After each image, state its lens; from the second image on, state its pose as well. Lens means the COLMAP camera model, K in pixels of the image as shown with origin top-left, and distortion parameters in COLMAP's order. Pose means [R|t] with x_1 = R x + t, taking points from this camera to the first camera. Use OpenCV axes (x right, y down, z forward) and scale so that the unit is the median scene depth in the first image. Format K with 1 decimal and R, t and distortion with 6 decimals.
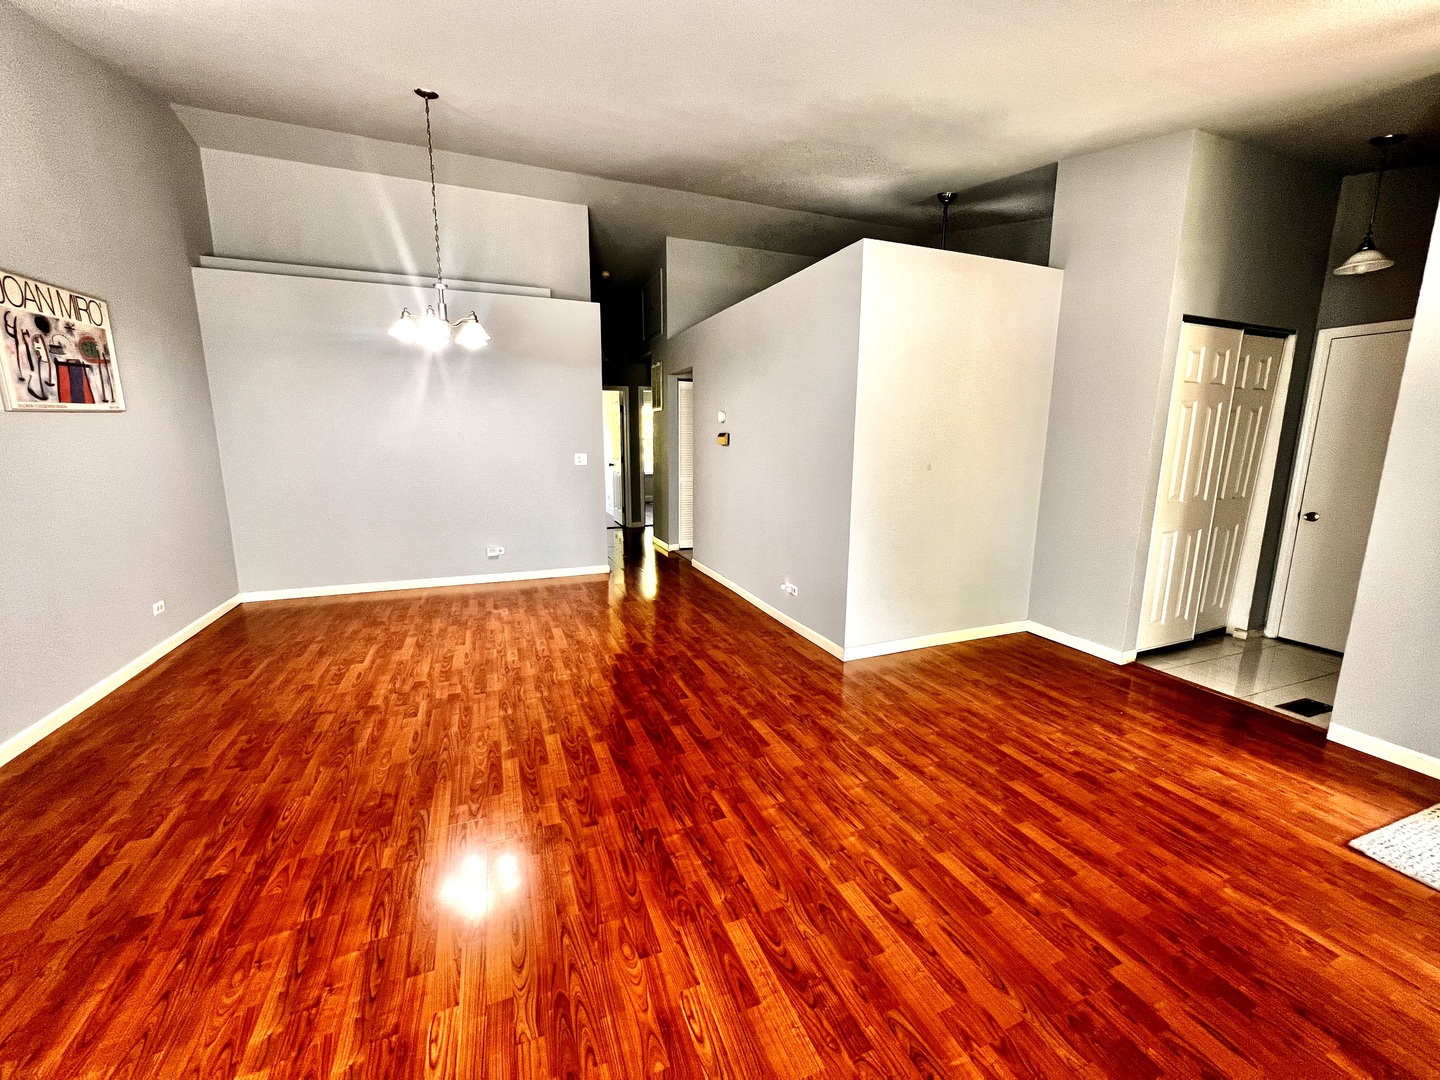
lens RADIAL K [[575.5, 0, 720.0], [0, 575.5, 540.0], [0, 0, 1]] dist [-0.000014, -0.000623]
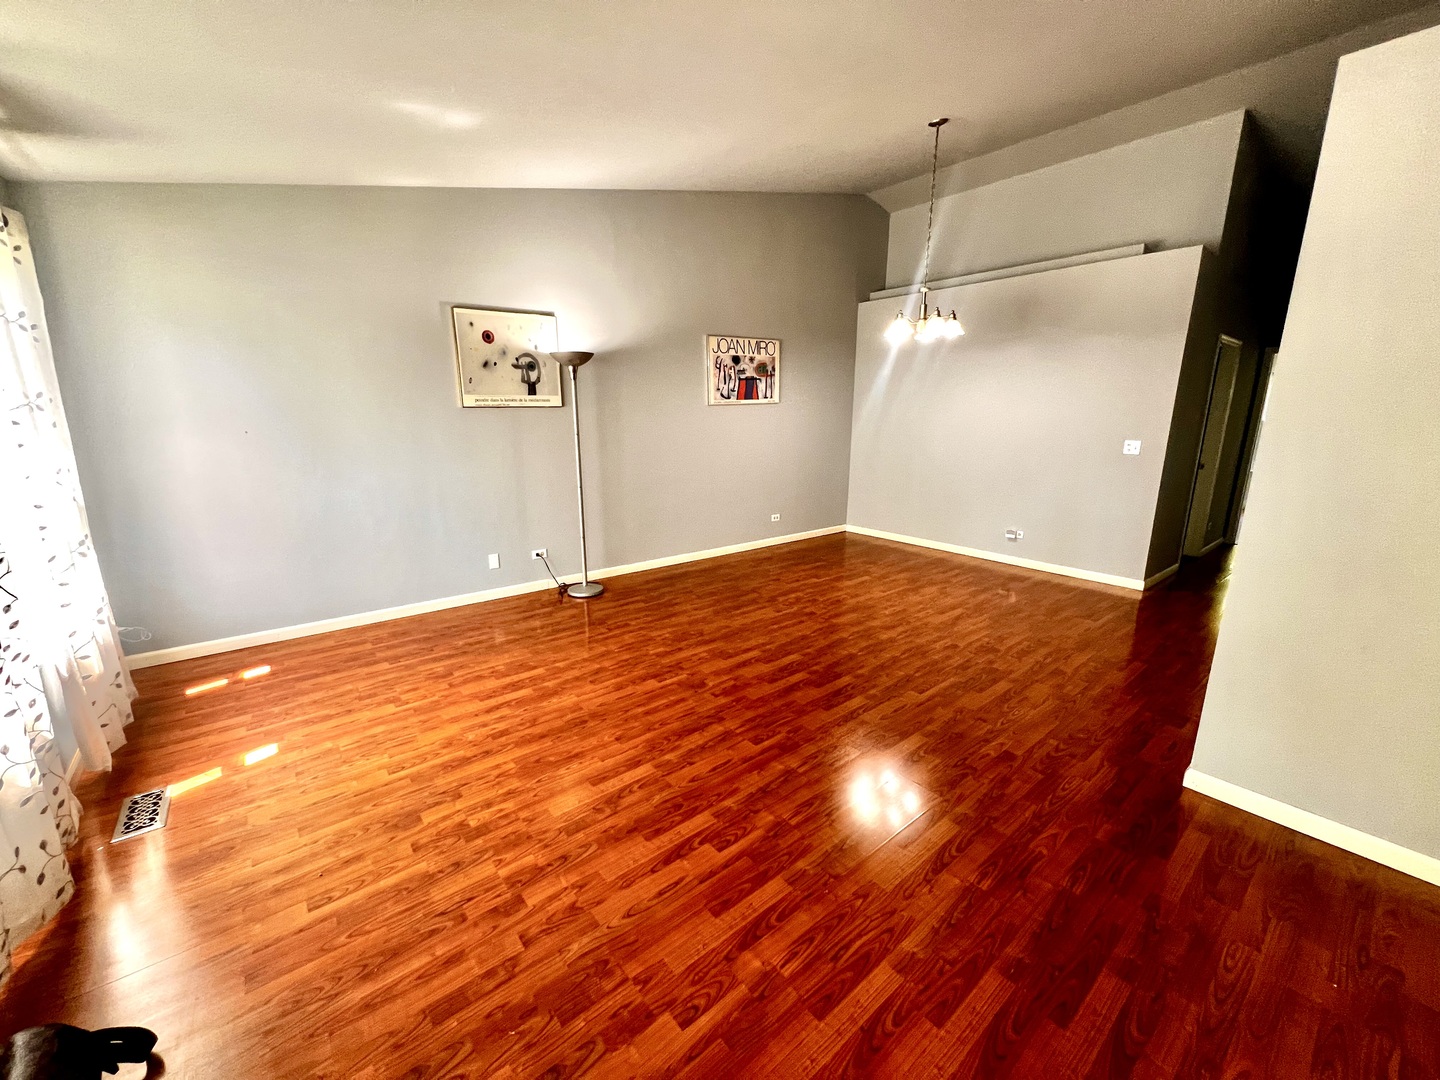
lens RADIAL K [[575.5, 0, 720.0], [0, 575.5, 540.0], [0, 0, 1]] dist [-0.000014, -0.000623]
pose [[0.299532, 0.205083, -0.931784, 0.749809], [-0.172822, 0.972131, 0.158408, -0.077745], [0.938303, 0.113584, 0.326627, 0.369285]]
